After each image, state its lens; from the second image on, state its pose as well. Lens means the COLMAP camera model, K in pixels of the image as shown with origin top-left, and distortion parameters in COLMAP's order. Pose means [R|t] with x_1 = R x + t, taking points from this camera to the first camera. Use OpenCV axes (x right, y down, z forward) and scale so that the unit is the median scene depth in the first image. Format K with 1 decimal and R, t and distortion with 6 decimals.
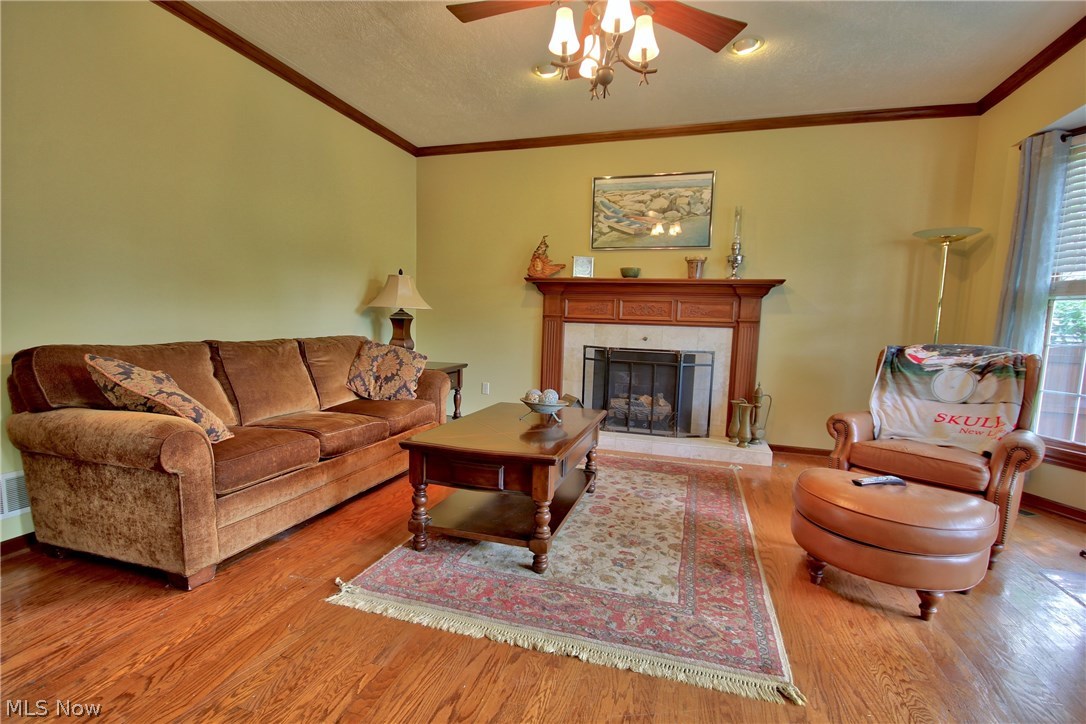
lens RADIAL K [[501.9, 0, 541.3], [0, 501.9, 377.0], [0, 0, 1]] dist [0.013285, -0.012807]
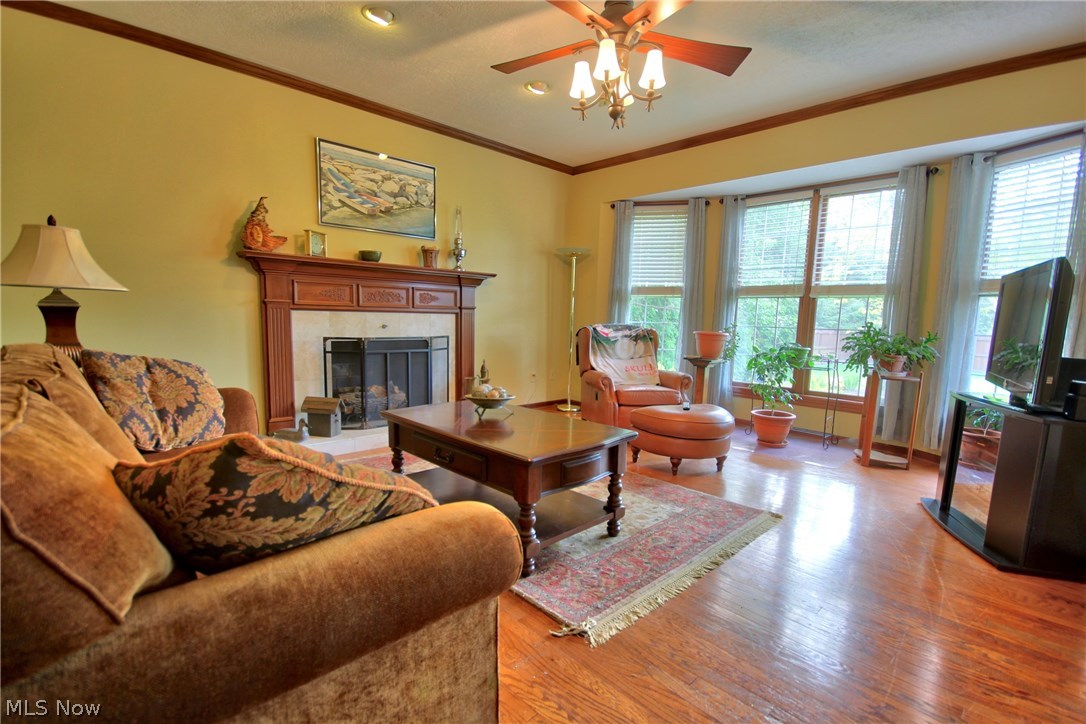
lens RADIAL K [[501.9, 0, 541.3], [0, 501.9, 377.0], [0, 0, 1]] dist [0.013285, -0.012807]
pose [[0.493392, -0.125260, 0.860740, -0.504868], [0.086230, 0.991745, 0.094896, -0.047539], [-0.865522, 0.027401, 0.500121, 0.271832]]
